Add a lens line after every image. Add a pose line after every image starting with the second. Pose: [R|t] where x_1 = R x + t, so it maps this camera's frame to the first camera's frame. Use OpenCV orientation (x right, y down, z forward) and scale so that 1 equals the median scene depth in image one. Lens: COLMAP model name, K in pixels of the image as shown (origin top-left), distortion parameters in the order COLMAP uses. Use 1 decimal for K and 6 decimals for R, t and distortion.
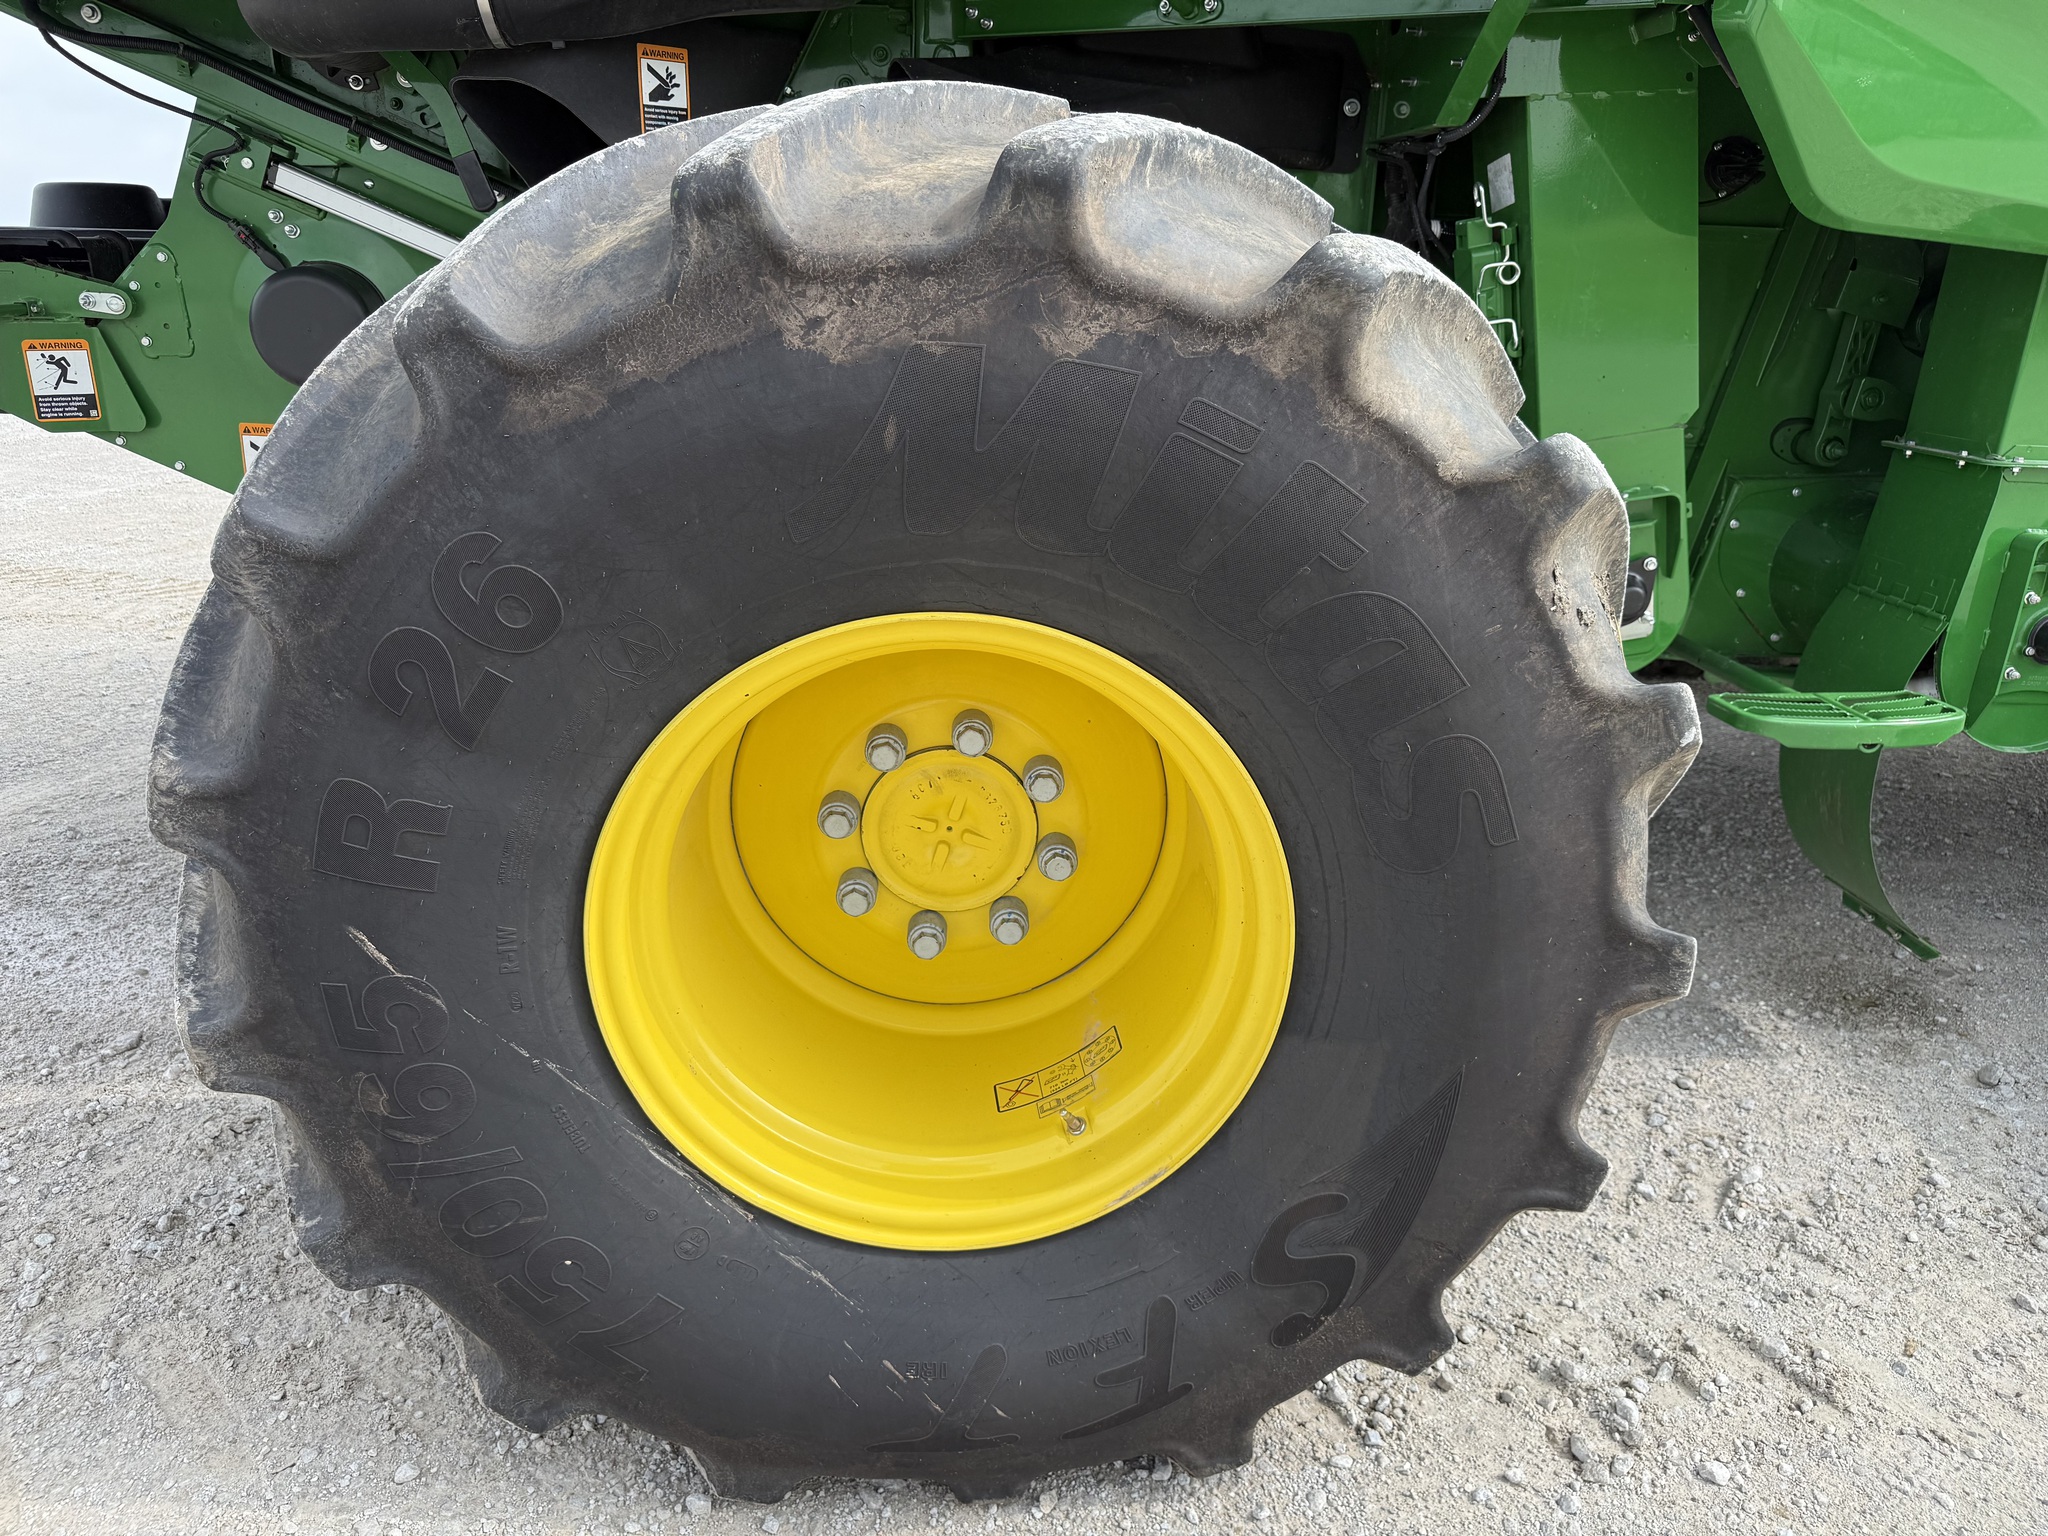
lens RADIAL K [[1432.7, 0, 1026.4], [0, 1432.7, 761.1], [0, 0, 1]] dist [0.162136, -0.192845]
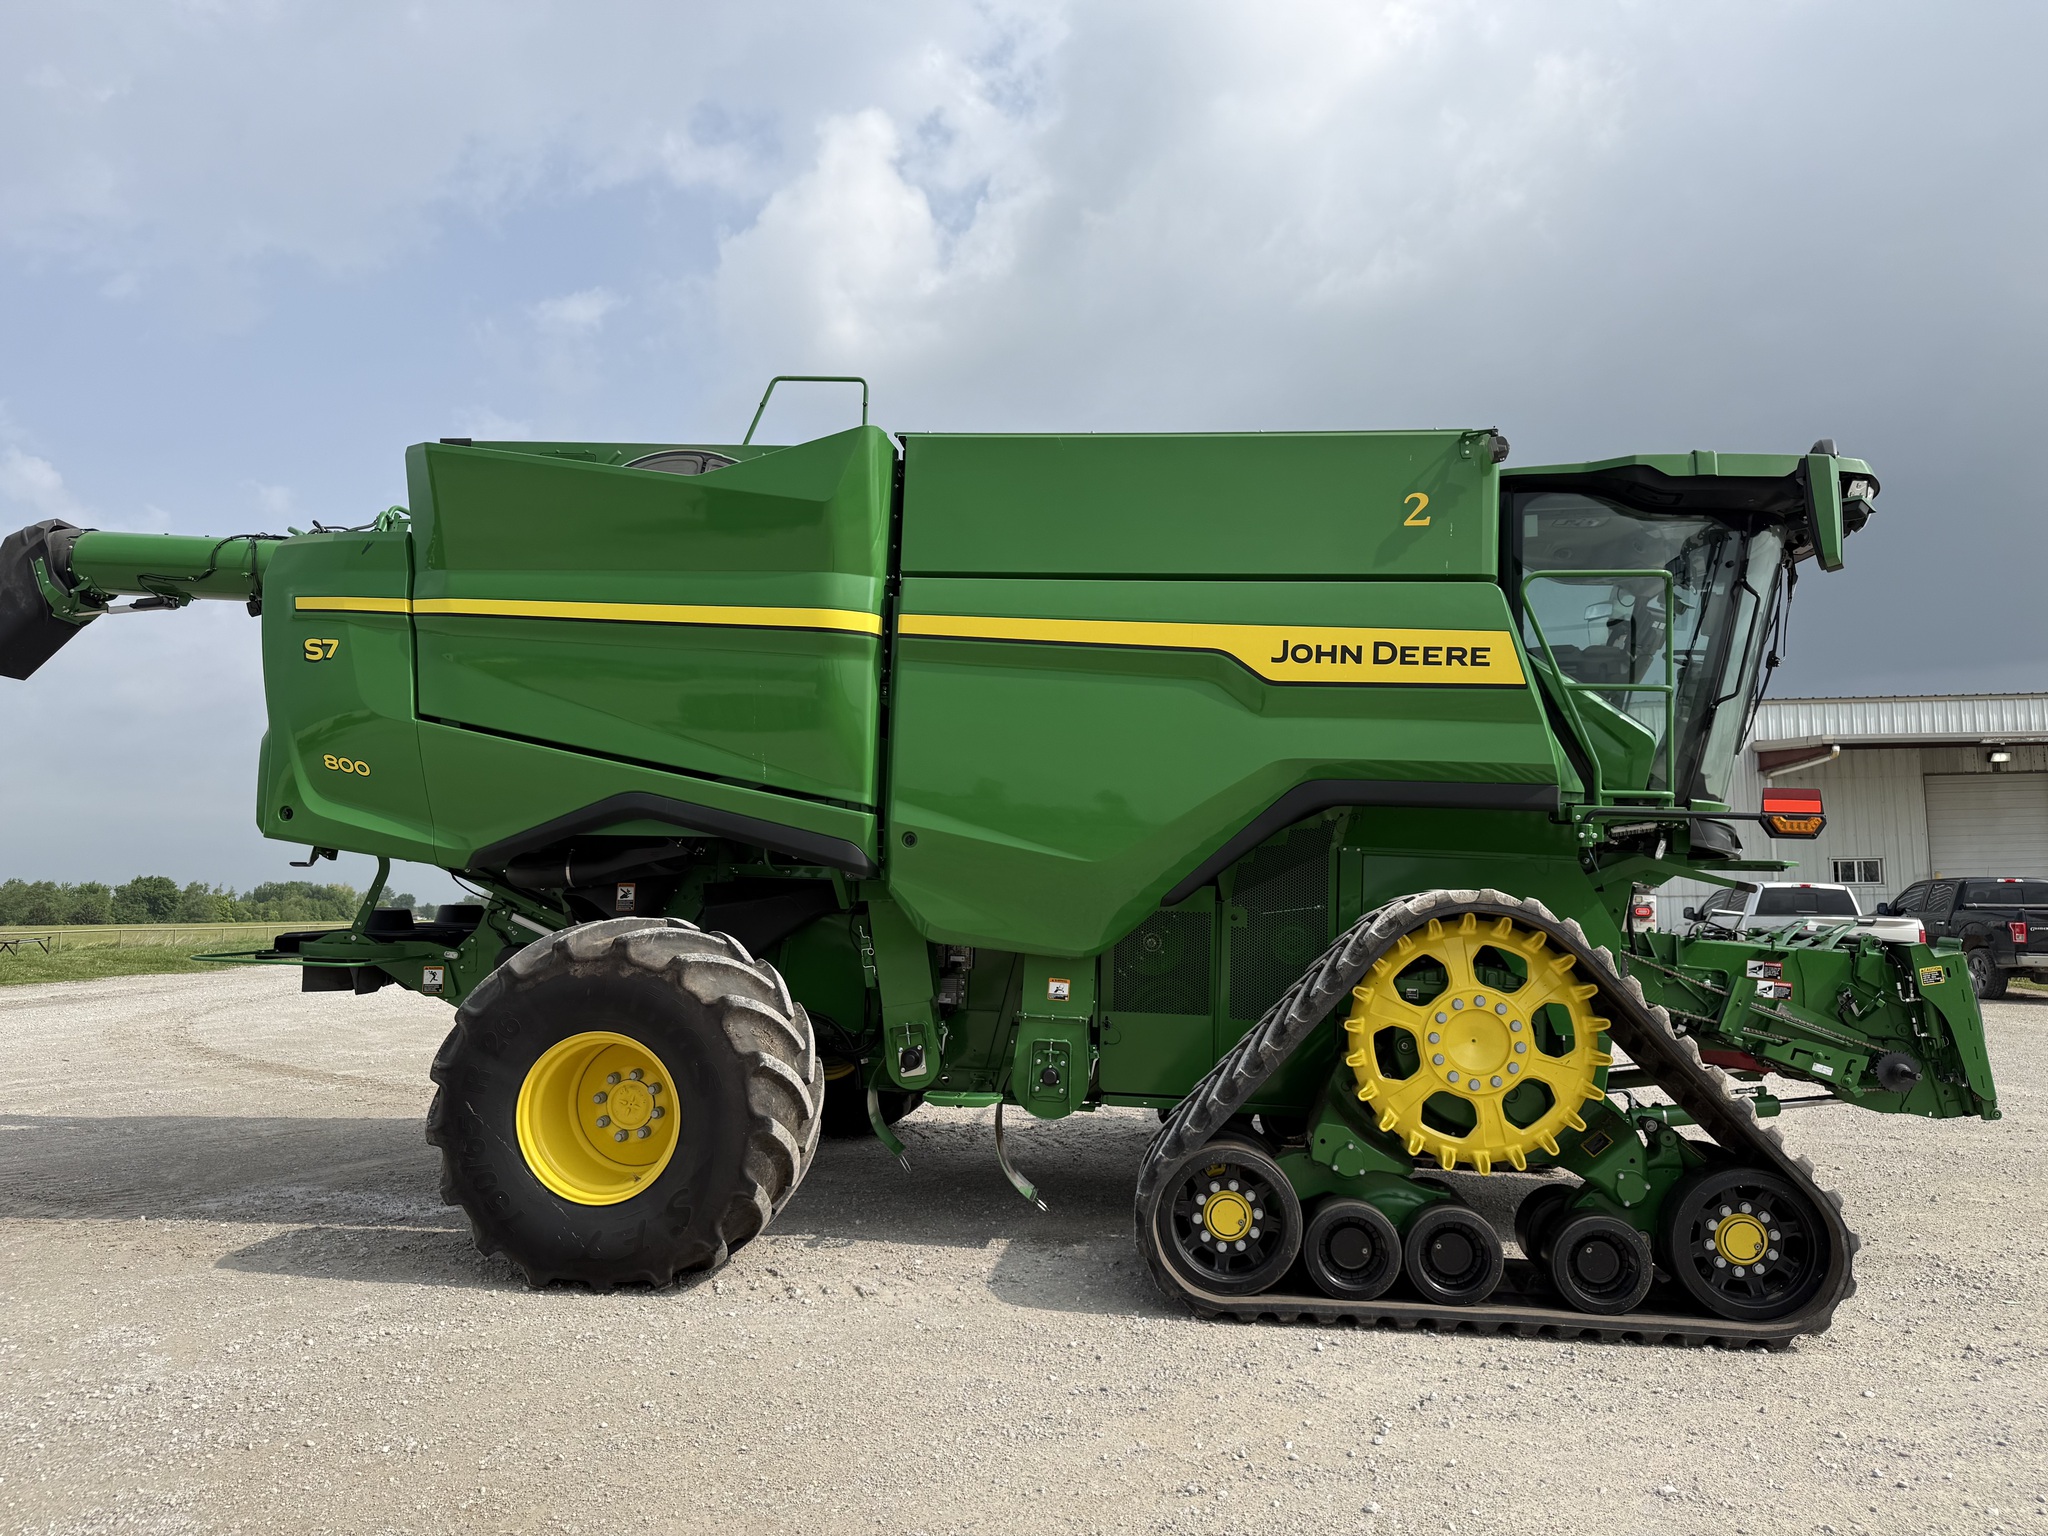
lens RADIAL K [[1415.9, 0, 1025.1], [0, 1415.9, 762.1], [0, 0, 1]] dist [0.156426, -0.302509]
pose [[0.985171, -0.006555, -0.171452, 1.805261], [-0.062070, 0.917973, -0.391757, 0.713892], [0.159956, 0.396589, 0.903953, -2.835755]]
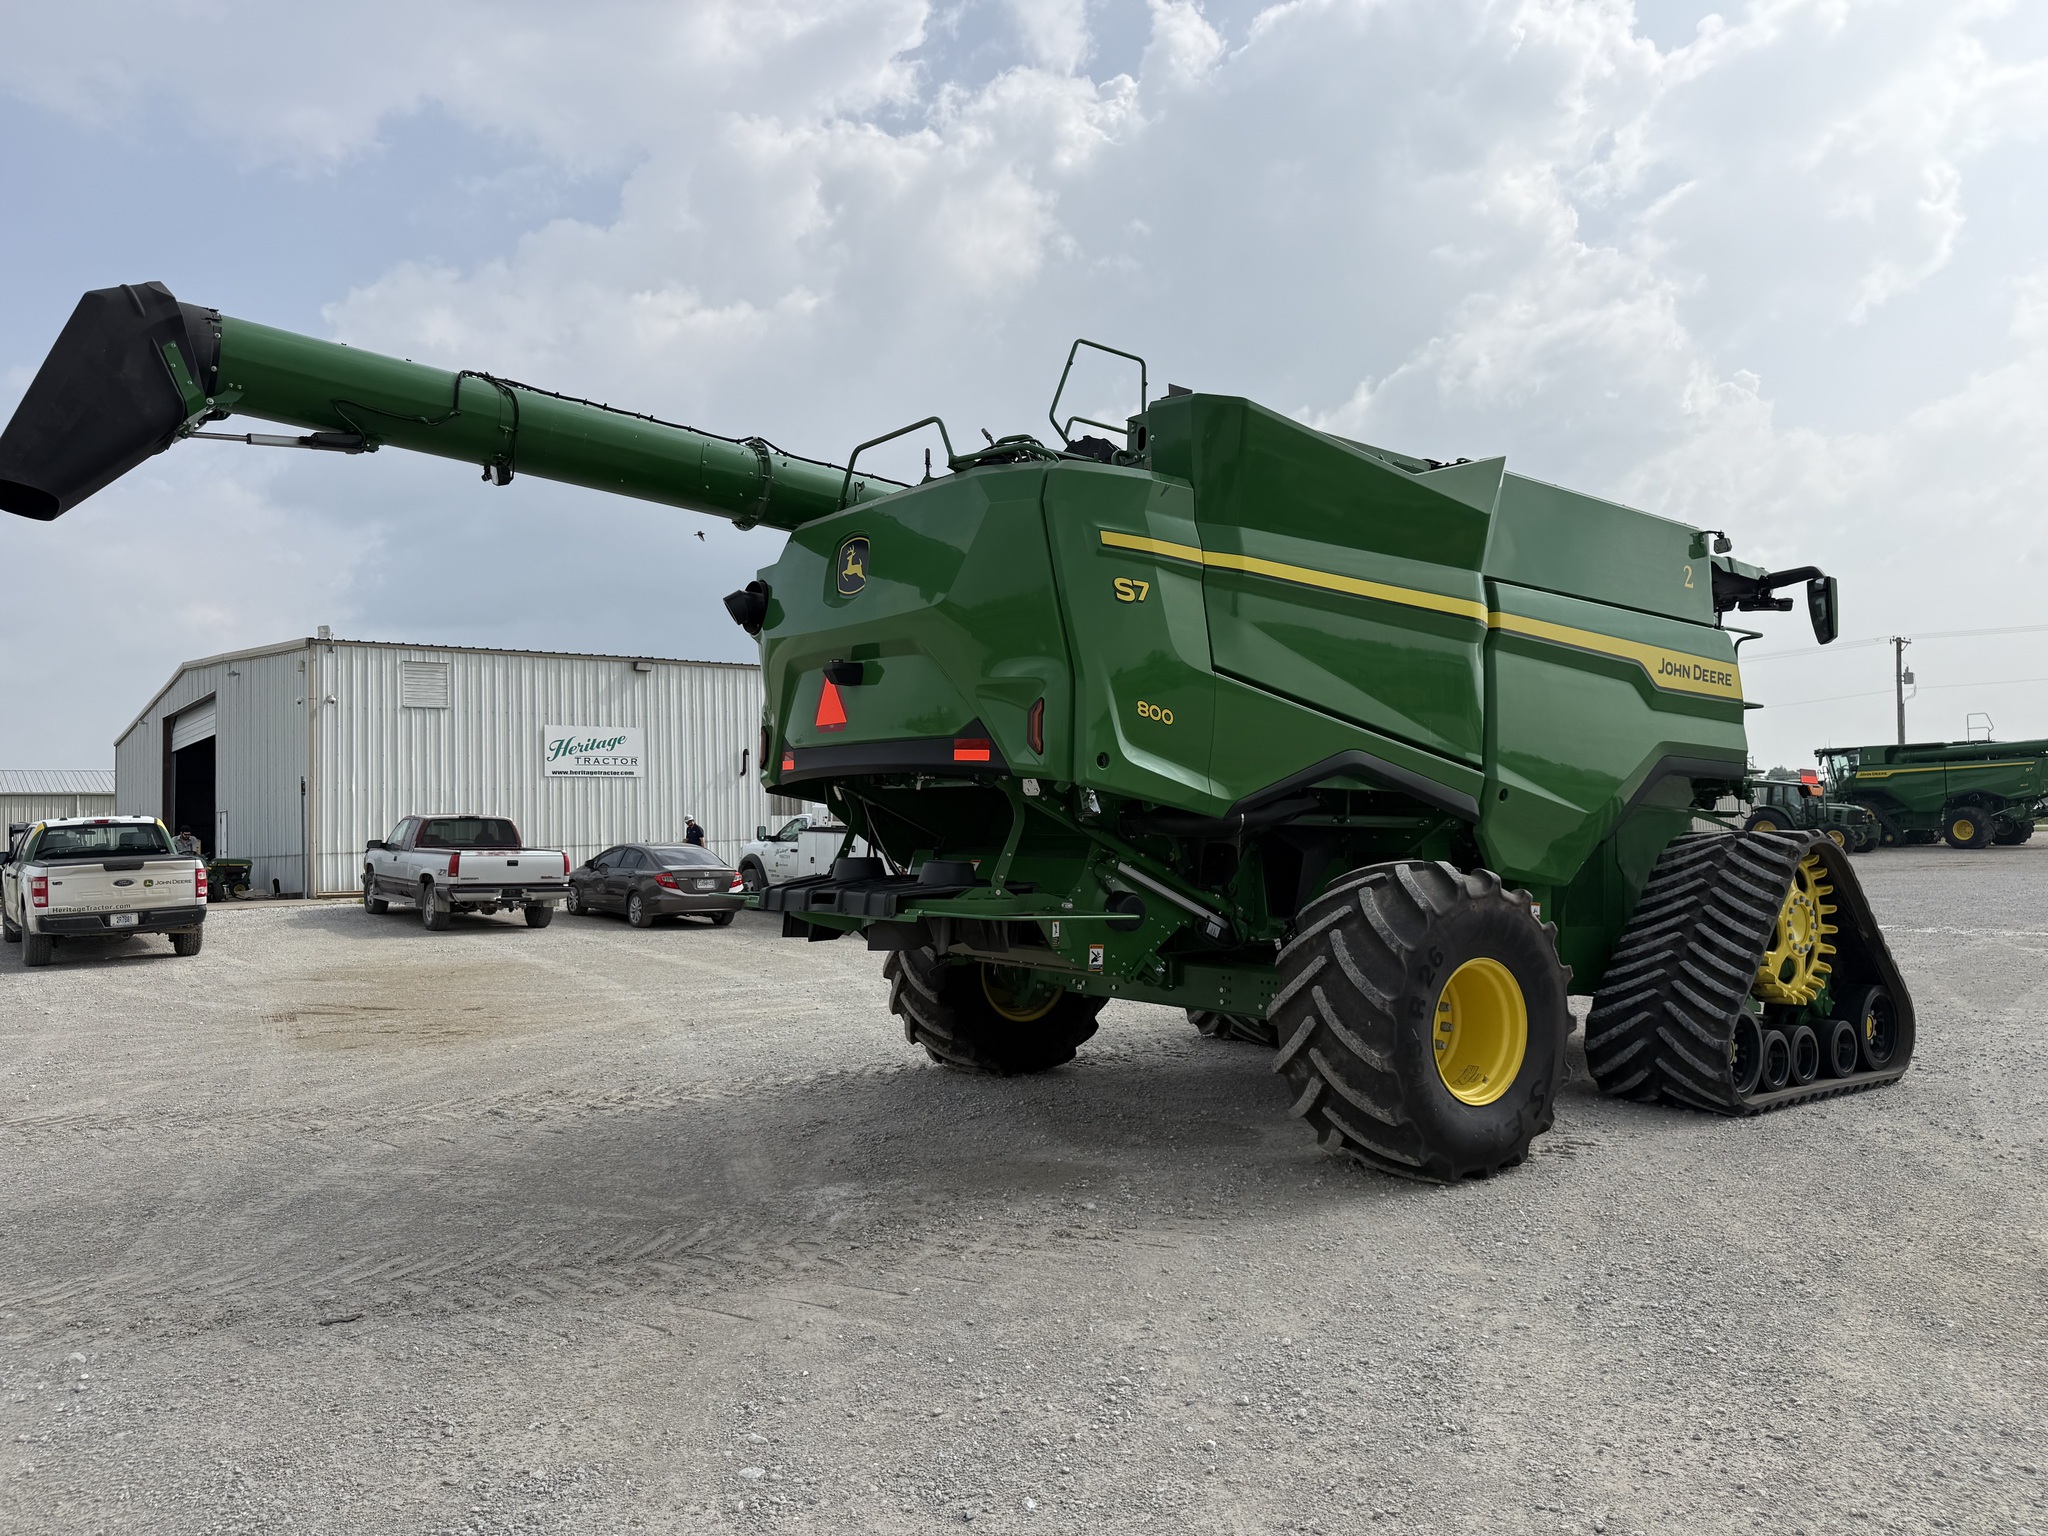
lens RADIAL K [[1415.9, 0, 1025.1], [0, 1415.9, 762.1], [0, 0, 1]] dist [0.156426, -0.302509]
pose [[0.834641, 0.025433, 0.550207, -3.884782], [0.176553, 0.933870, -0.310991, 0.504567], [-0.521732, 0.356707, 0.774956, -2.184972]]
